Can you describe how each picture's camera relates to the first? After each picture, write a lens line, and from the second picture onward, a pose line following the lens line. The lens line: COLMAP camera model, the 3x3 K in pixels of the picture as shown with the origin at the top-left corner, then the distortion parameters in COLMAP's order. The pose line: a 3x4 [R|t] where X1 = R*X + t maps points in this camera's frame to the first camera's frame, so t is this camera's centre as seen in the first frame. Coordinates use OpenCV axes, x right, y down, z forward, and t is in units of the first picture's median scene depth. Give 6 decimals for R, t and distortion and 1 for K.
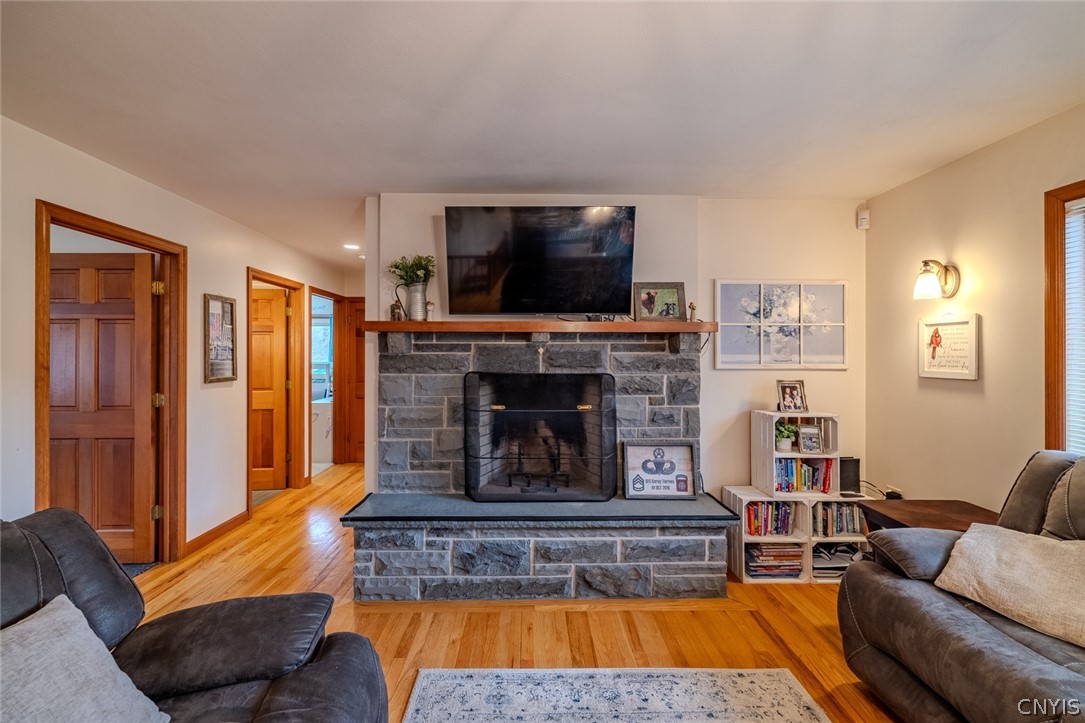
lens RADIAL K [[458.7, 0, 532.3], [0, 458.7, 353.9], [0, 0, 1]] dist [0.000021, 0.000174]
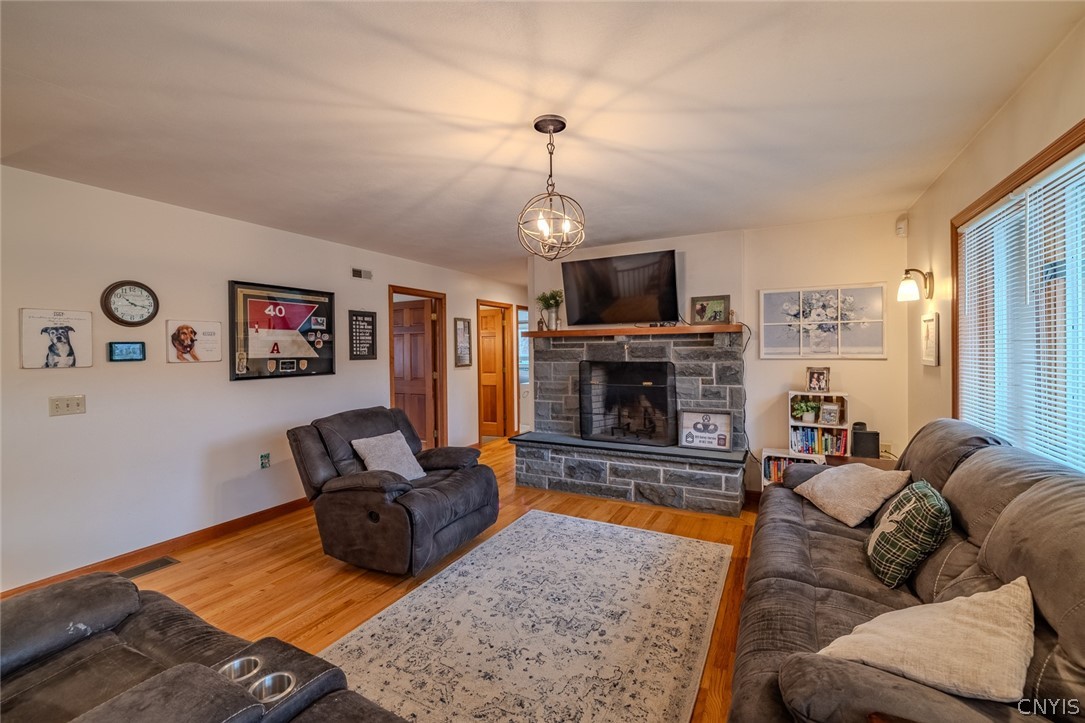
lens RADIAL K [[458.7, 0, 532.3], [0, 458.7, 353.9], [0, 0, 1]] dist [0.000021, 0.000174]
pose [[0.870925, -0.006944, -0.491367, 0.498429], [0.013740, 0.999853, 0.010223, -0.003238], [0.491224, -0.015655, 0.870893, -0.484542]]
